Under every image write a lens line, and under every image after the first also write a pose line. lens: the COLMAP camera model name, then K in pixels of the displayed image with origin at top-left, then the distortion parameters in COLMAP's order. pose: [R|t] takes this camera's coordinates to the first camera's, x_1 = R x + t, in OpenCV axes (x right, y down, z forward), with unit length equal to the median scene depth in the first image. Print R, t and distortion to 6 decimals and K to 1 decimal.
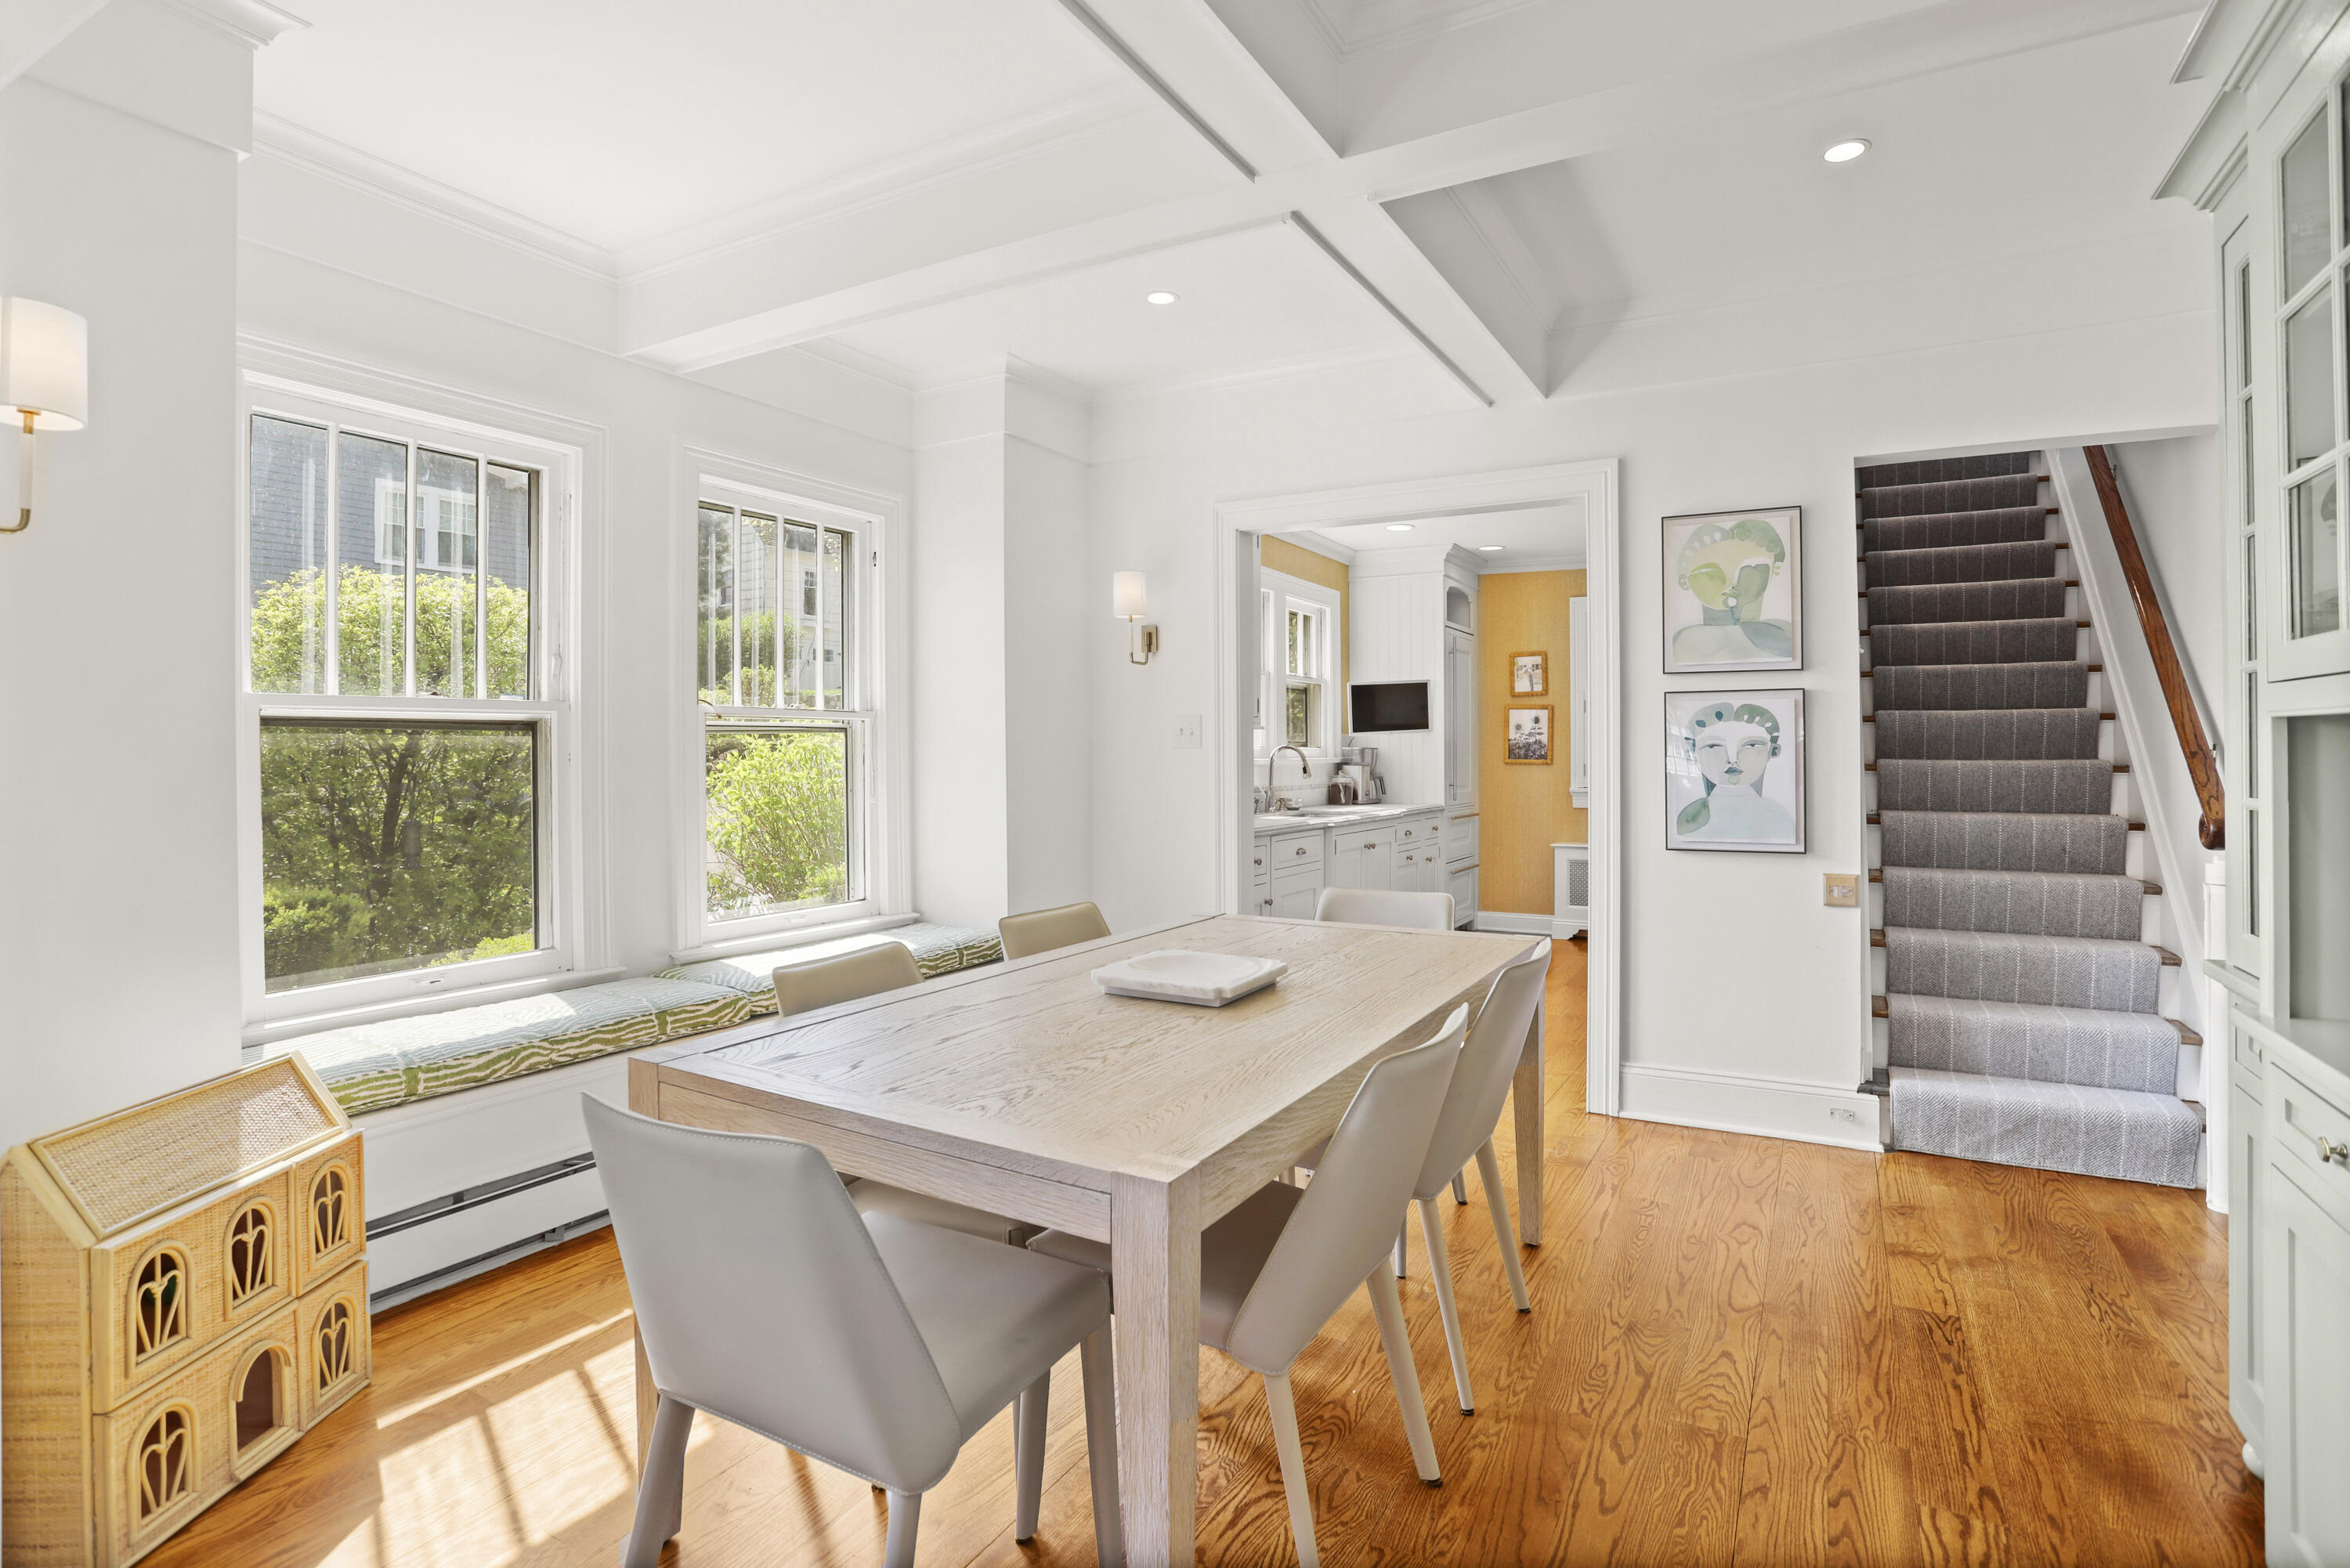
lens RADIAL K [[1116.3, 0, 1174.1], [0, 1116.3, 750.6], [0, 0, 1]] dist [-0.074012, 0.000028]
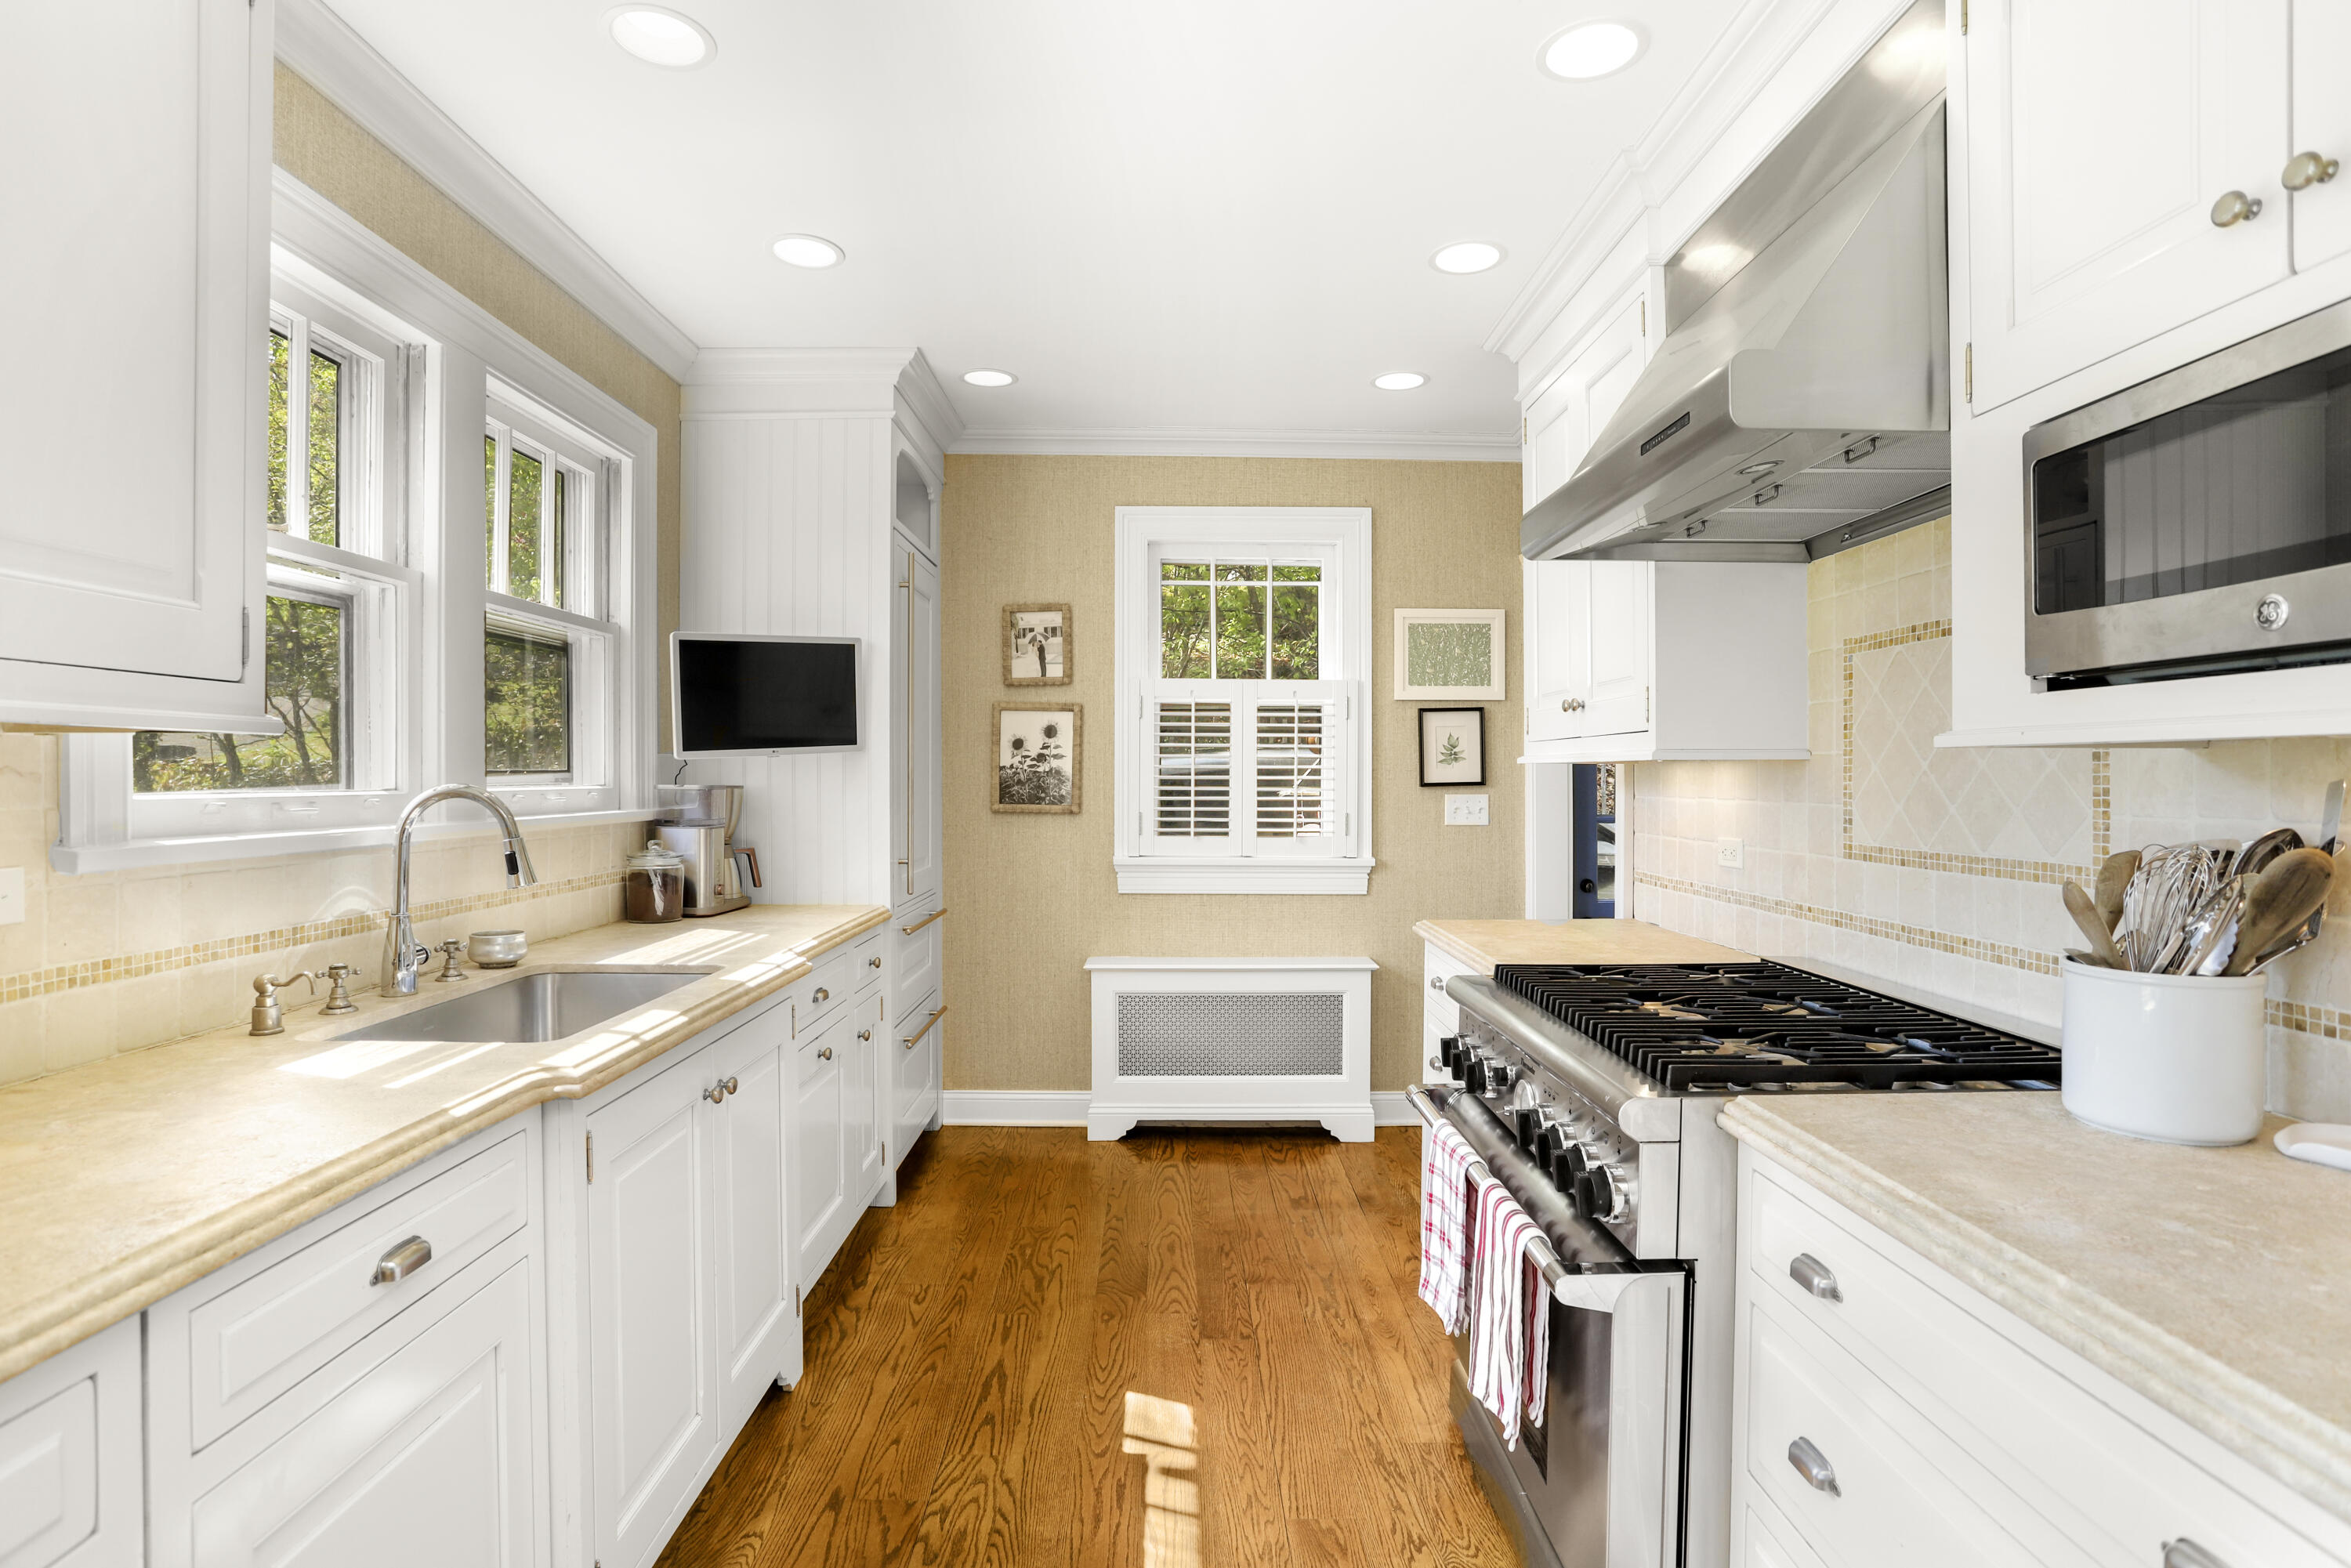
lens RADIAL K [[1175.5, 0, 1178.2], [0, 1175.5, 772.9], [0, 0, 1]] dist [-0.057146, 0.019355]
pose [[0.857797, 0.000248, 0.513988, 0.092806], [0.000975, 0.999997, -0.002111, -0.006417], [-0.513988, 0.002312, 0.857795, 0.514644]]
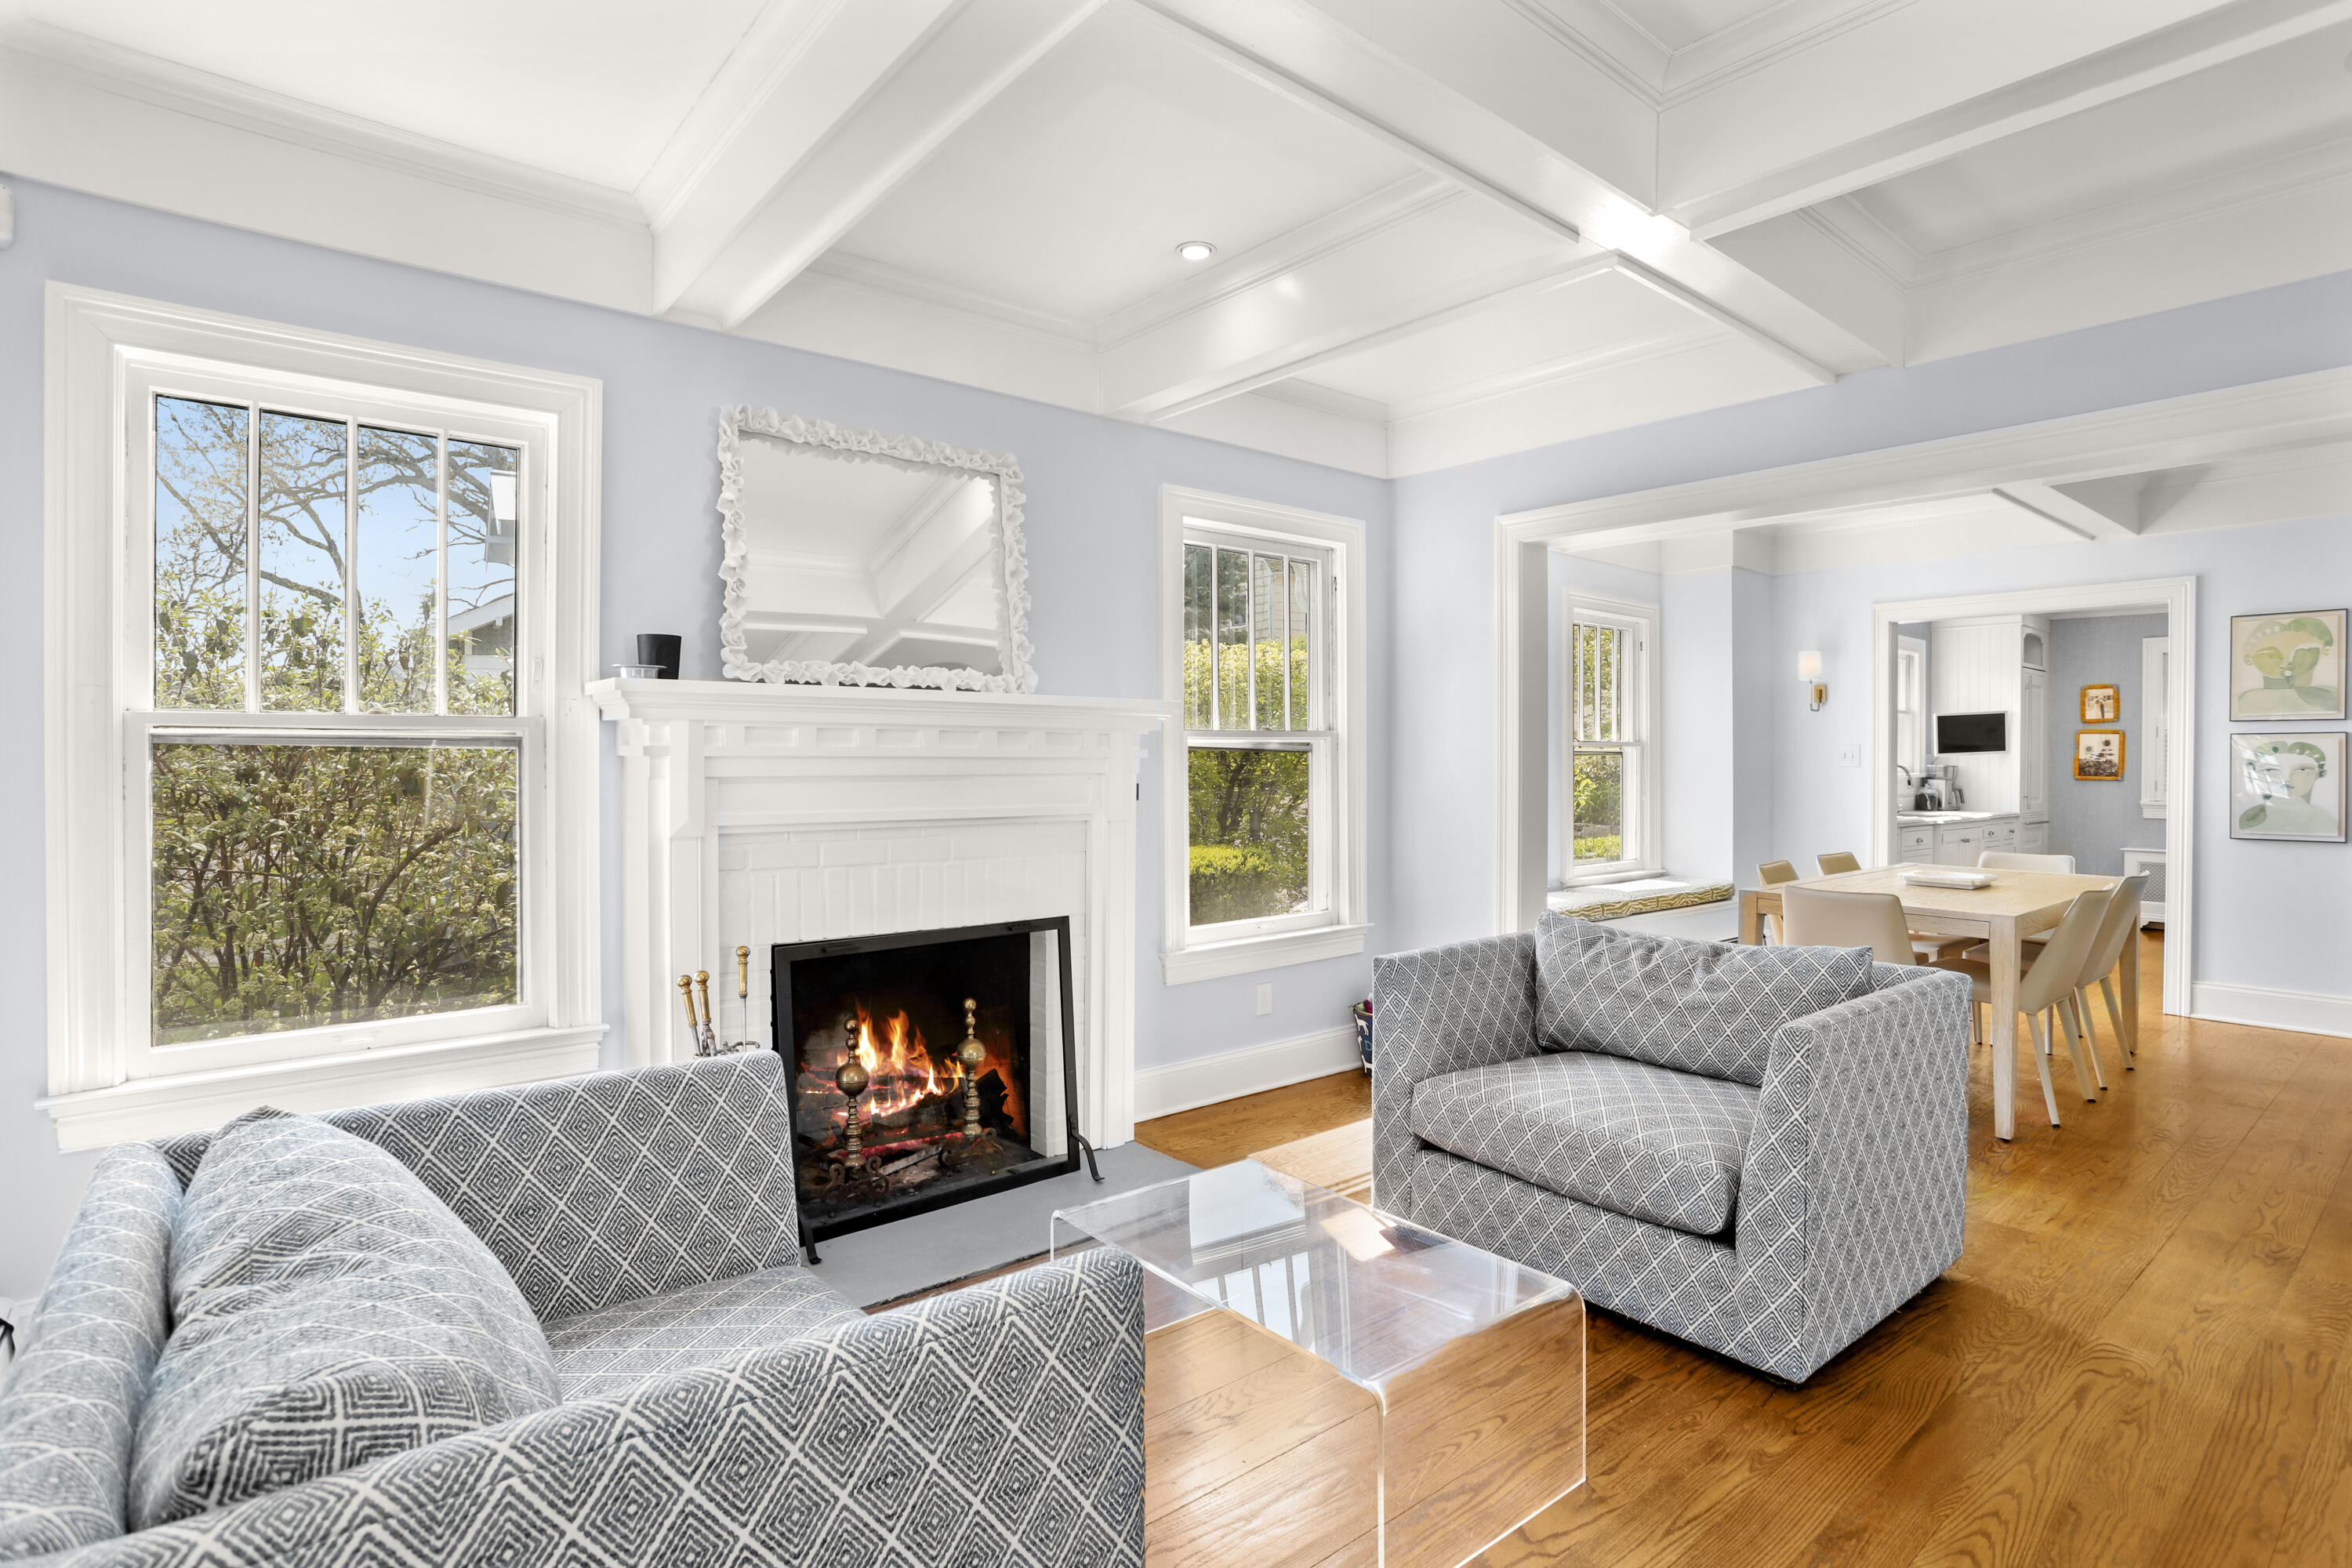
lens RADIAL K [[1176.1, 0, 1178.7], [0, 1176.1, 772.9], [0, 0, 1]] dist [-0.057146, 0.019355]
pose [[0.941650, 0.010257, -0.336436, -0.209123], [-0.006209, 0.999895, 0.013107, -0.006019], [0.336535, -0.010253, 0.941615, -0.513580]]
